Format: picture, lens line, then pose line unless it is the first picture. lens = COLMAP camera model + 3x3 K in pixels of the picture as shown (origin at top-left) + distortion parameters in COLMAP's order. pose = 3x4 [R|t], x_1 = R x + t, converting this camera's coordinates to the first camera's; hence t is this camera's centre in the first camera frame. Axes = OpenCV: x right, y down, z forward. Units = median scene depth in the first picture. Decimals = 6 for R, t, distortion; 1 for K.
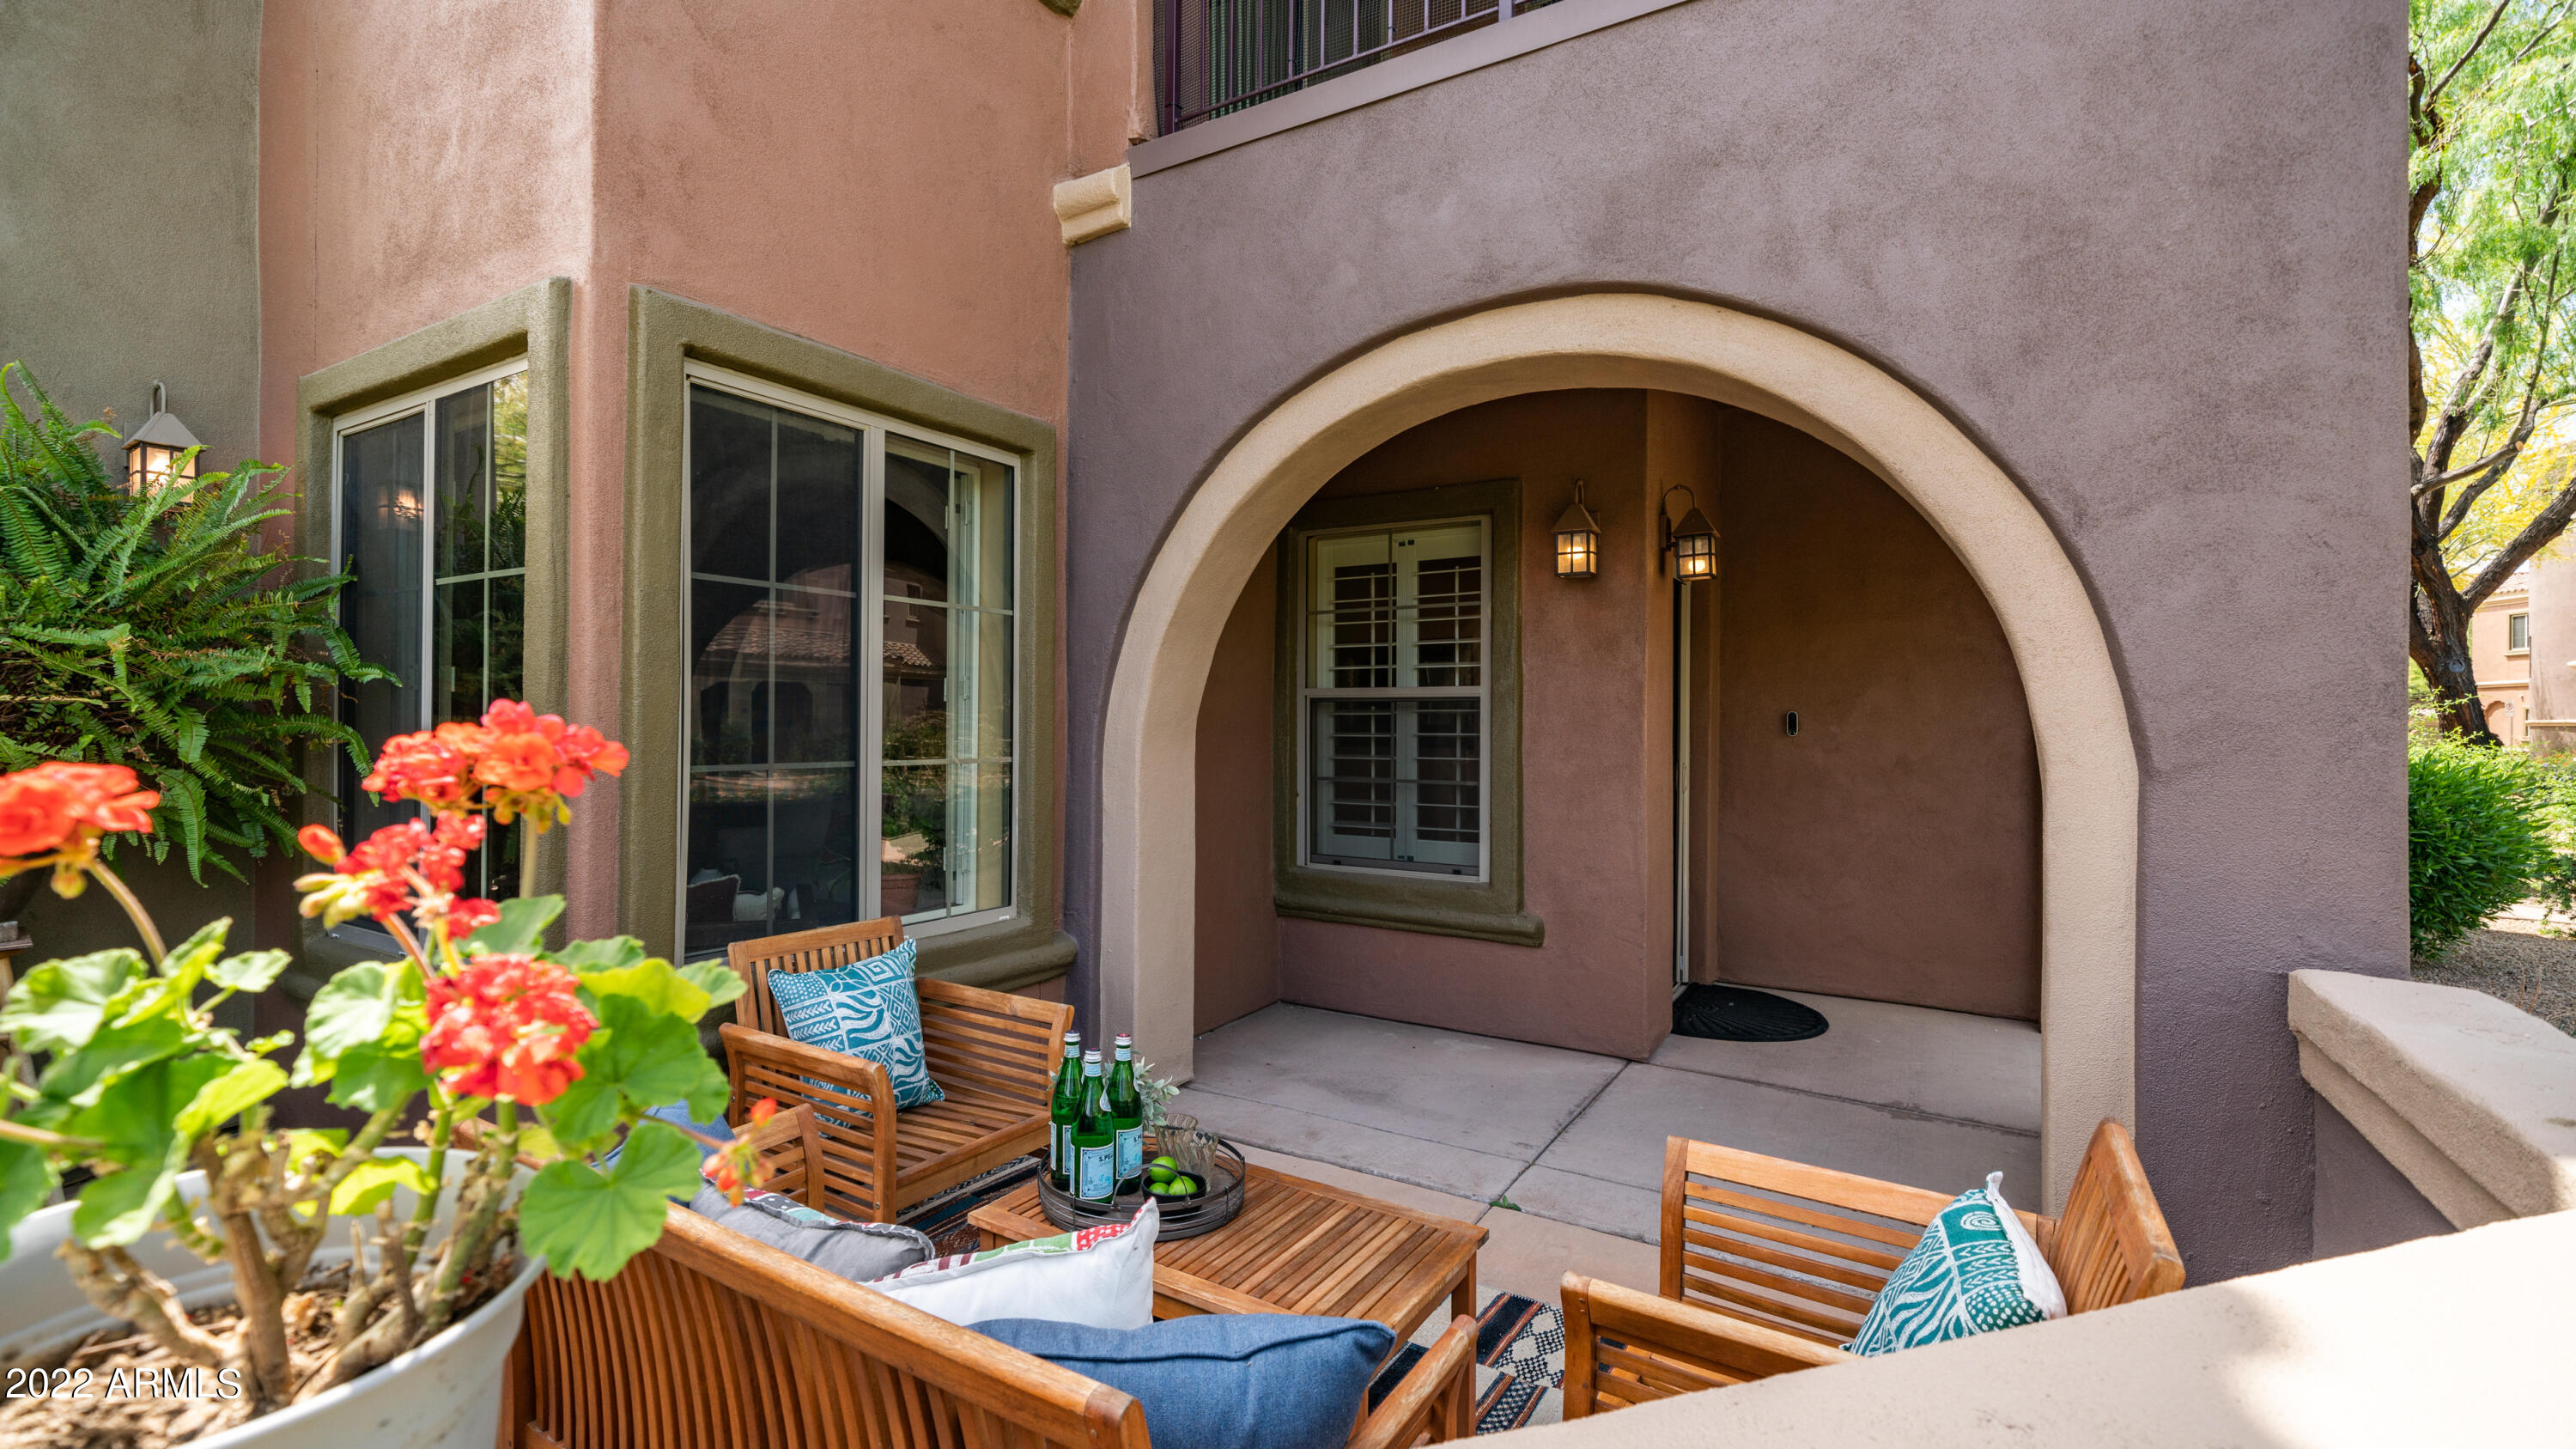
lens RADIAL K [[1128.0, 0, 1182.9], [0, 1128.0, 718.3], [0, 0, 1]] dist [-0.001092, -0.000258]
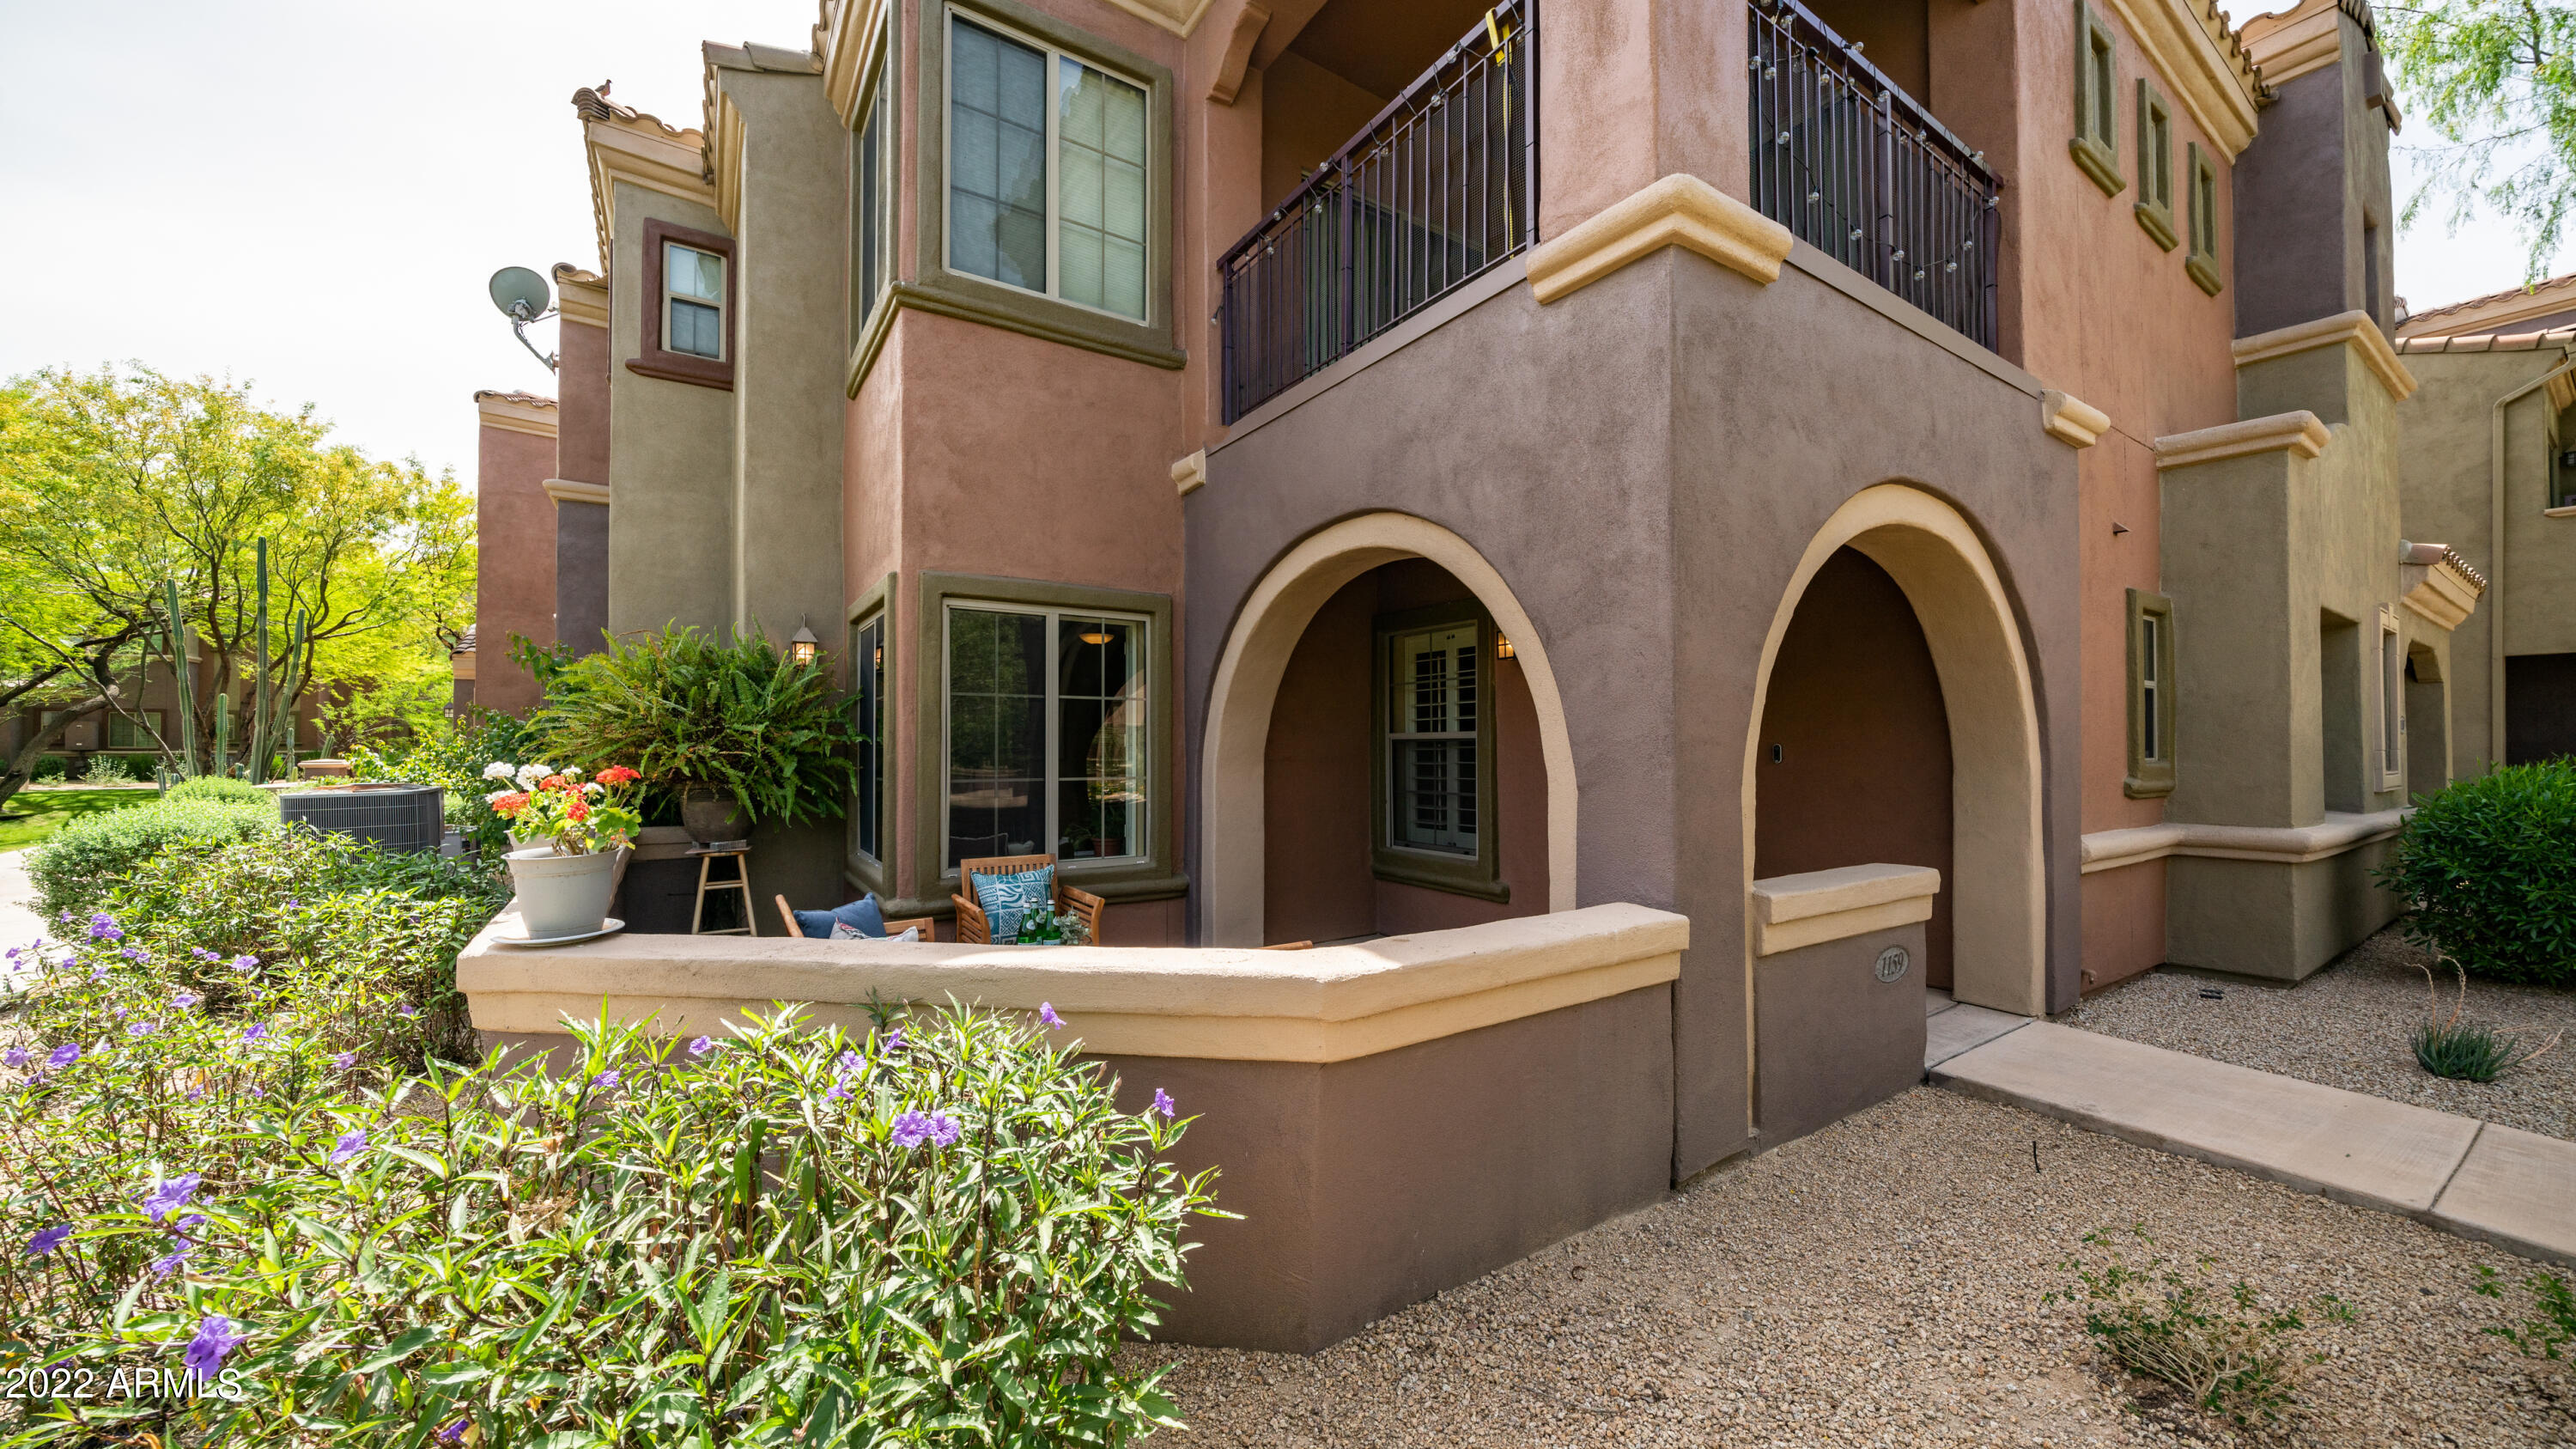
lens RADIAL K [[877.5, 0, 1269.5], [0, 877.5, 737.1], [0, 0, 1]] dist [-0.006915, 0.000225]
pose [[0.921085, -0.012795, -0.389152, 0.591090], [0.008391, 0.999880, -0.013013, -0.009809], [0.389272, 0.008721, 0.921082, -0.252964]]
